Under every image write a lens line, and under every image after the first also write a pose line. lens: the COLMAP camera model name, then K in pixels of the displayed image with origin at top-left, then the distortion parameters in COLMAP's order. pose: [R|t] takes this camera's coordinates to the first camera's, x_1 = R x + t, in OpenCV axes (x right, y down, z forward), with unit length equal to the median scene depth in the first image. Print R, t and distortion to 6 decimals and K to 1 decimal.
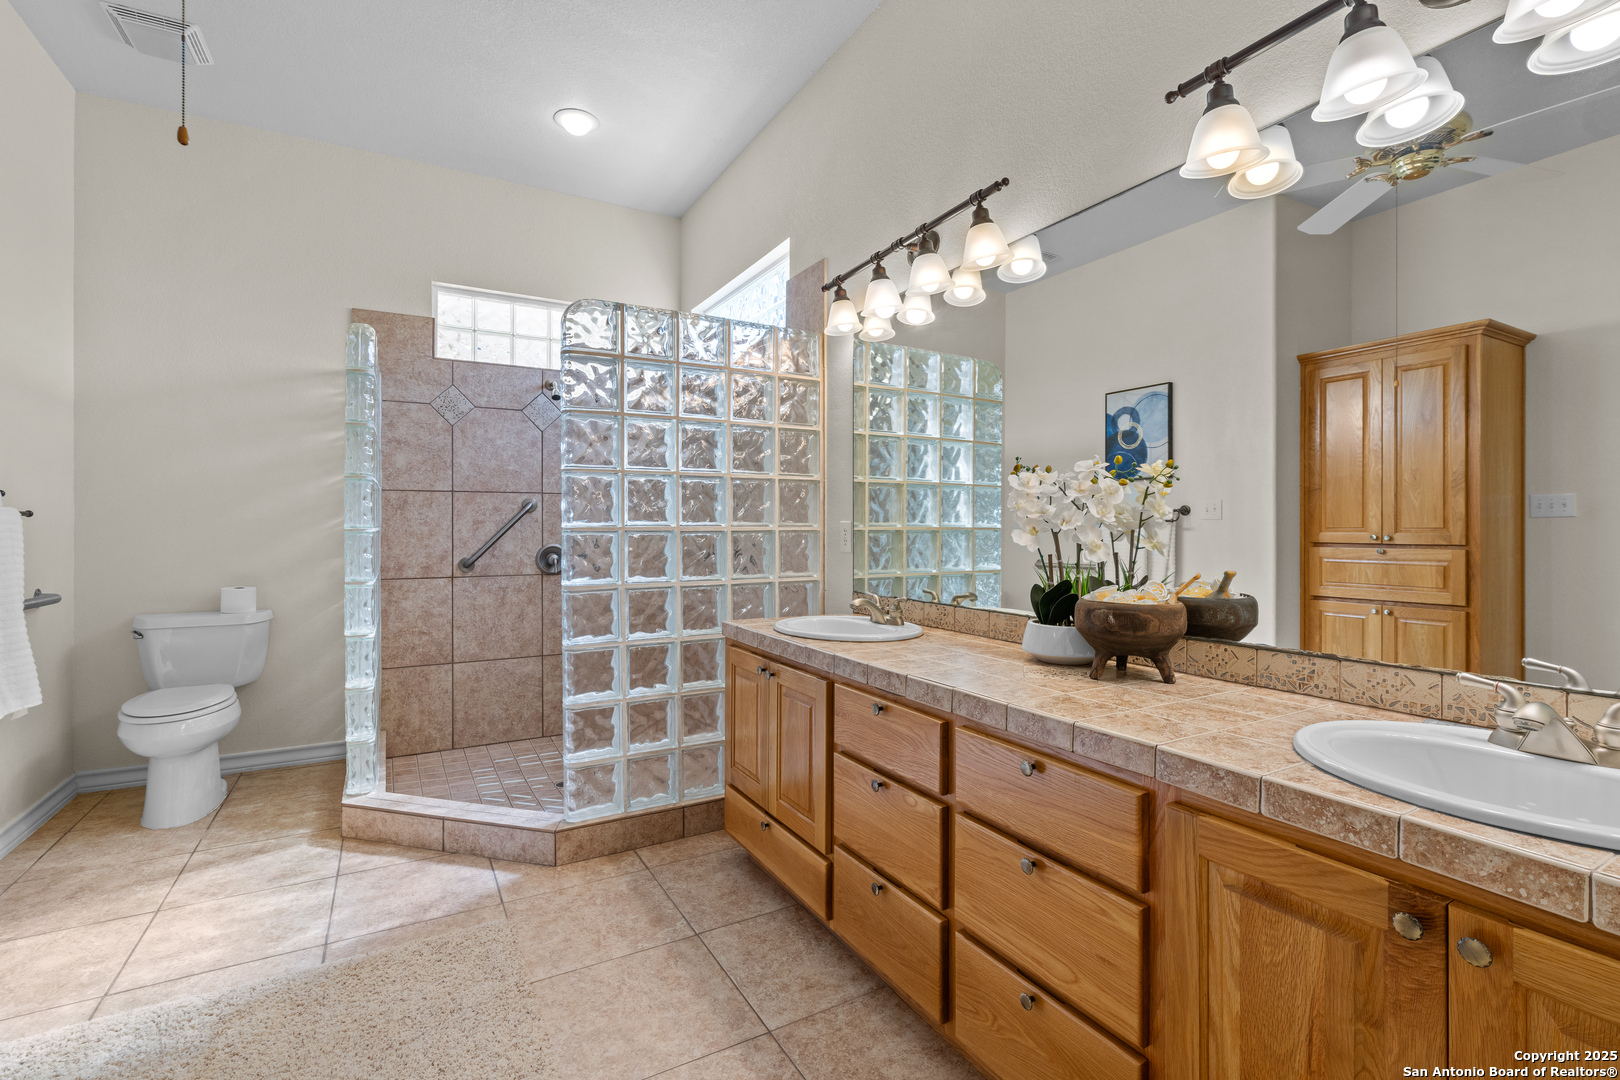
lens RADIAL K [[734.1, 0, 791.4], [0, 734.1, 526.8], [0, 0, 1]] dist [-0.001532, 0.000534]
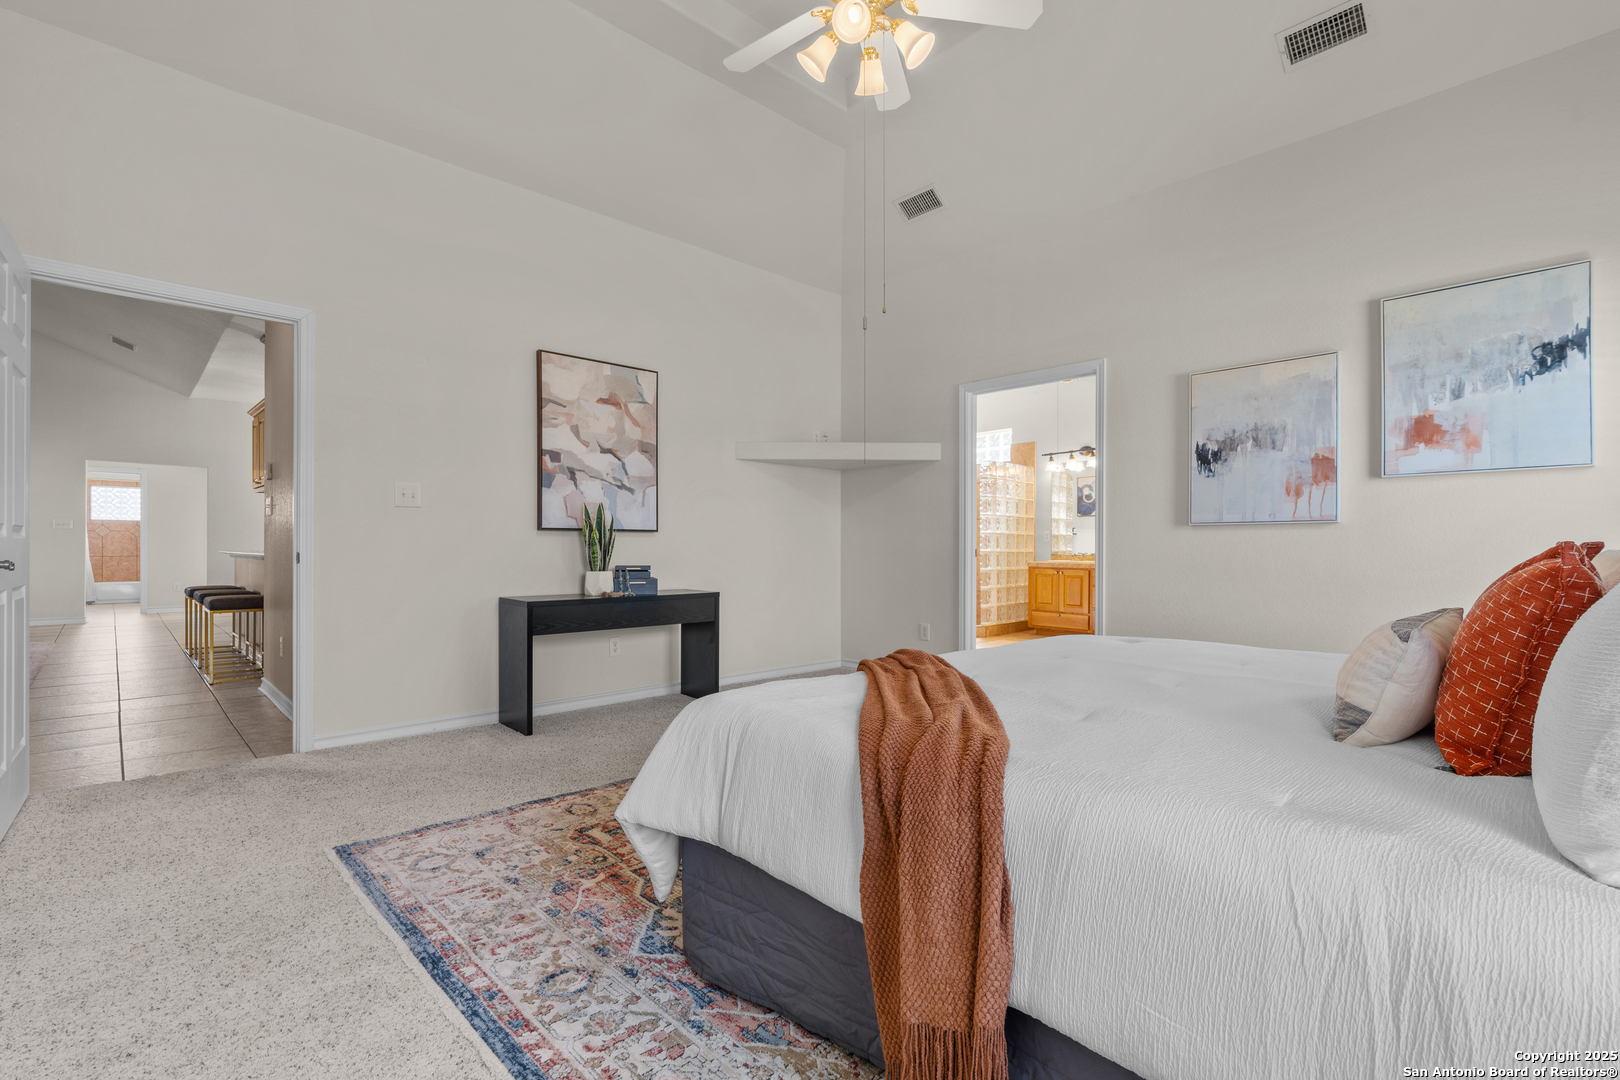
lens RADIAL K [[723.3, 0, 805.4], [0, 723.3, 545.4], [0, 0, 1]] dist [-0.004276, 0.000169]
pose [[0.967338, 0.002163, 0.253482, -1.299821], [-0.001477, 0.999995, -0.002895, 0.047769], [-0.253487, 0.002426, 0.967336, -1.289152]]
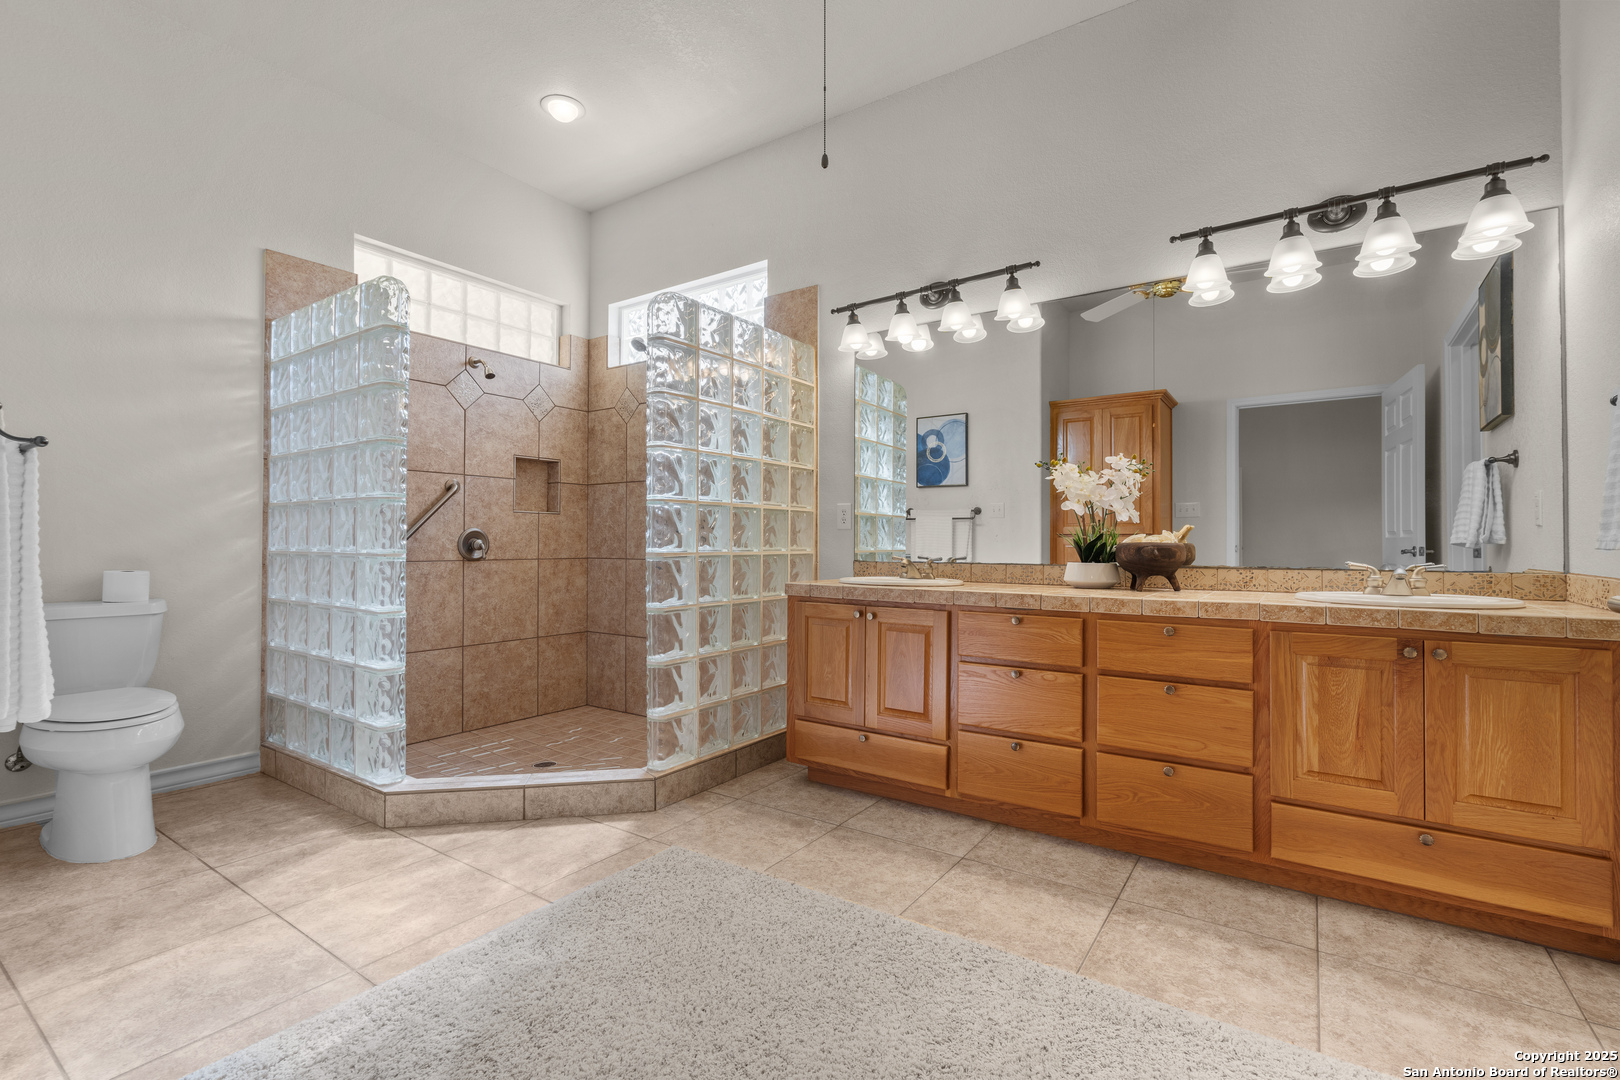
lens RADIAL K [[729.0, 0, 804.4], [0, 729.0, 533.3], [0, 0, 1]] dist [-0.007822, 0.000692]
pose [[0.895416, 0.008992, 0.445139, -0.413312], [-0.004029, 0.999919, -0.012094, 0.044898], [-0.445212, 0.009035, 0.895380, -0.042759]]
